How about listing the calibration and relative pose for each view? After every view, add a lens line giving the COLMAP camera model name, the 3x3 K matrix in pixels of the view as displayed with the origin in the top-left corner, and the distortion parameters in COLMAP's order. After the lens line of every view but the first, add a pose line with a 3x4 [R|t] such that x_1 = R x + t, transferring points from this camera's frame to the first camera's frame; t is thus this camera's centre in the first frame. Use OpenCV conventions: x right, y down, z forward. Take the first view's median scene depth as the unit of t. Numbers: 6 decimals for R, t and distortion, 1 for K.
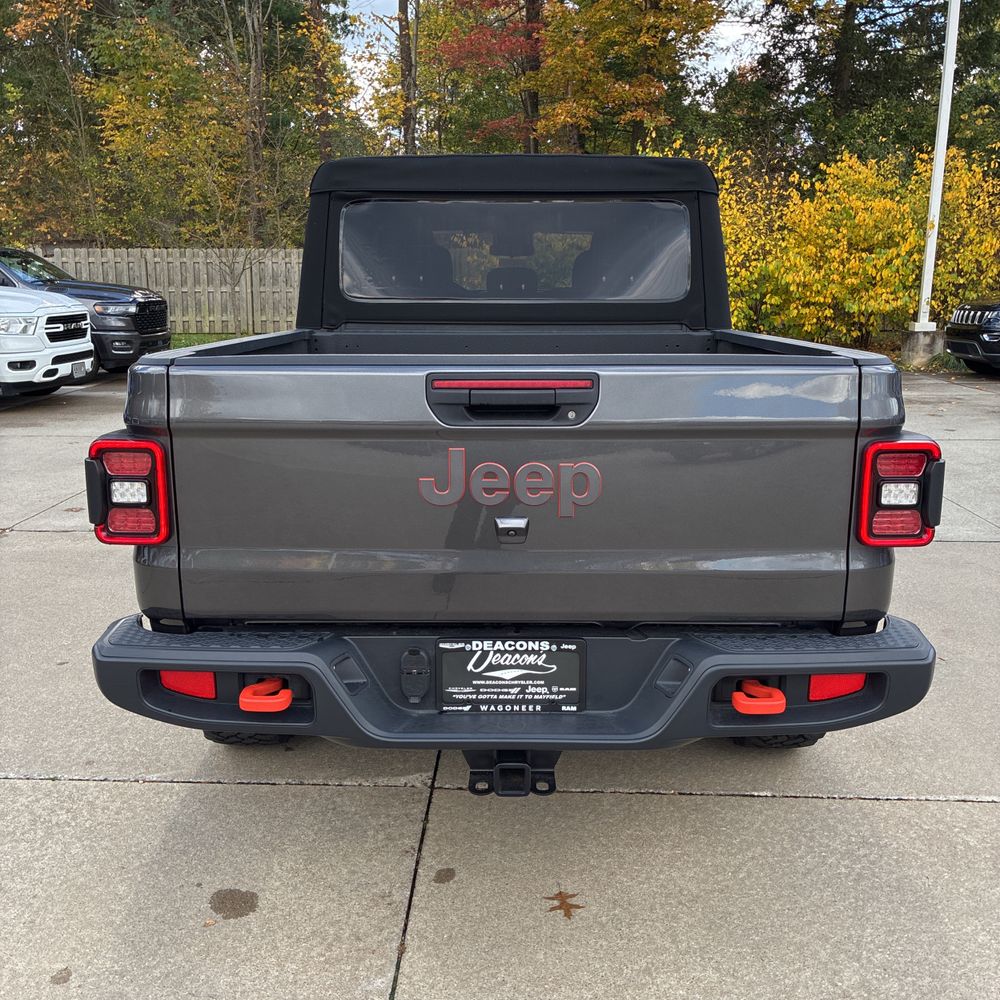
lens RADIAL K [[1010.8, 0, 493.9], [0, 1010.8, 496.9], [0, 0, 1]] dist [0.034932, -0.015623]
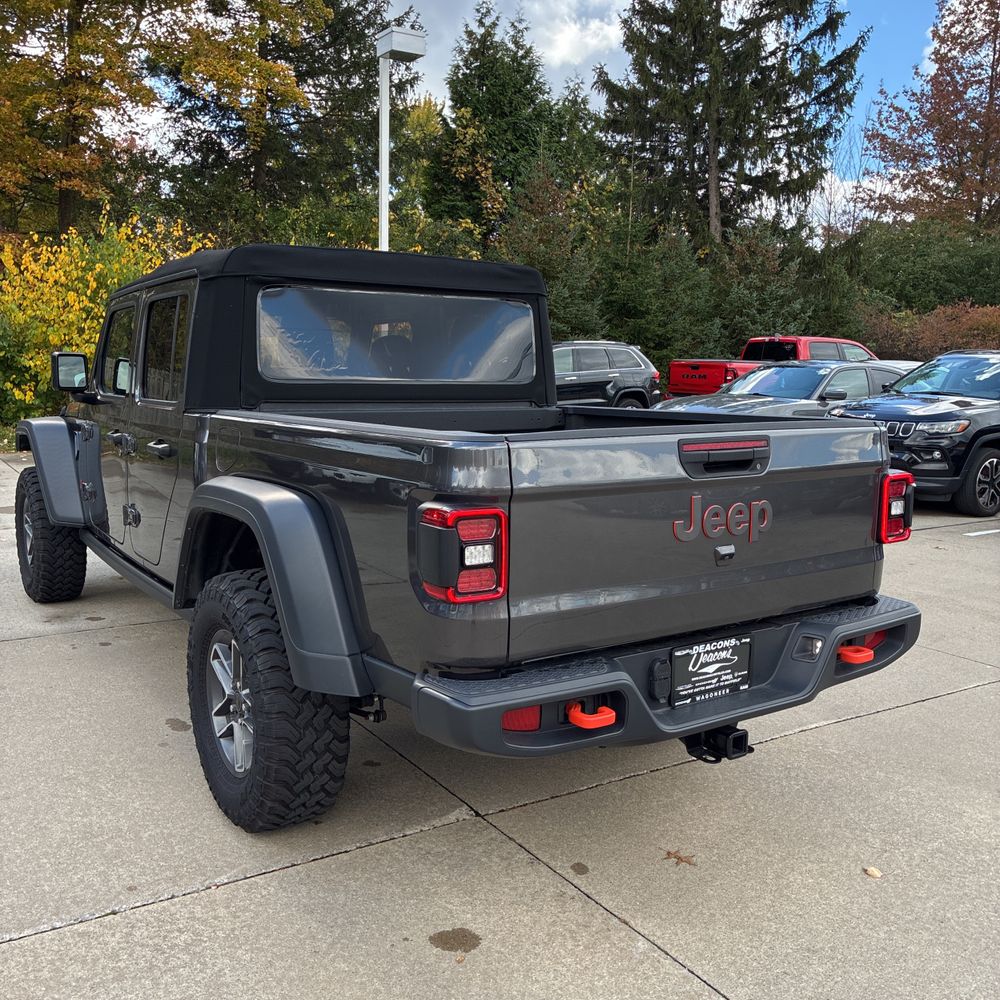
lens RADIAL K [[998.0, 0, 520.0], [0, 998.0, 519.6], [0, 0, 1]] dist [0.043682, -0.039697]
pose [[0.815312, -0.074847, 0.574163, -0.906337], [0.104378, 0.994364, -0.018593, -0.016779], [-0.569536, 0.075089, 0.818530, 0.074145]]
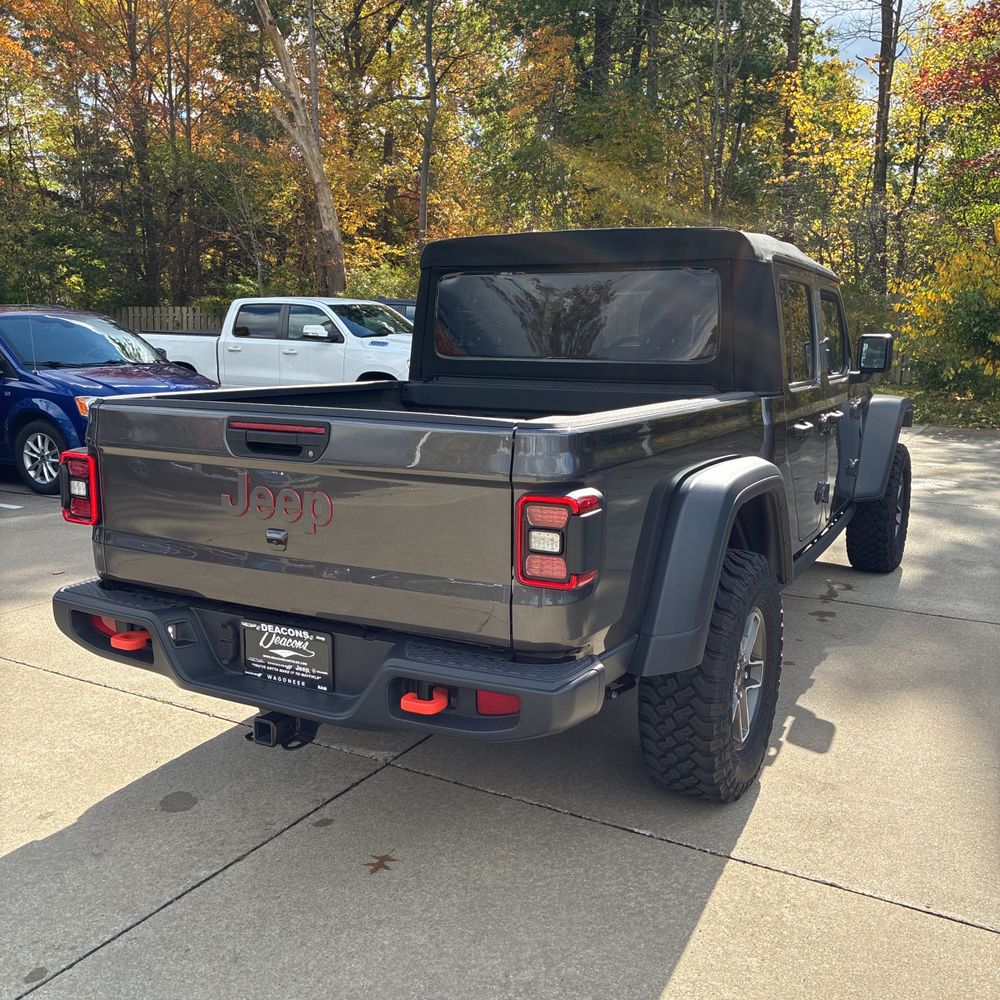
lens RADIAL K [[1010.8, 0, 493.9], [0, 1010.8, 496.9], [0, 0, 1]] dist [0.034932, -0.015623]
pose [[0.884008, 0.081633, -0.460288, 0.825625], [-0.100450, 0.994805, -0.016489, -0.028735], [0.456551, 0.060812, 0.887616, -0.036707]]
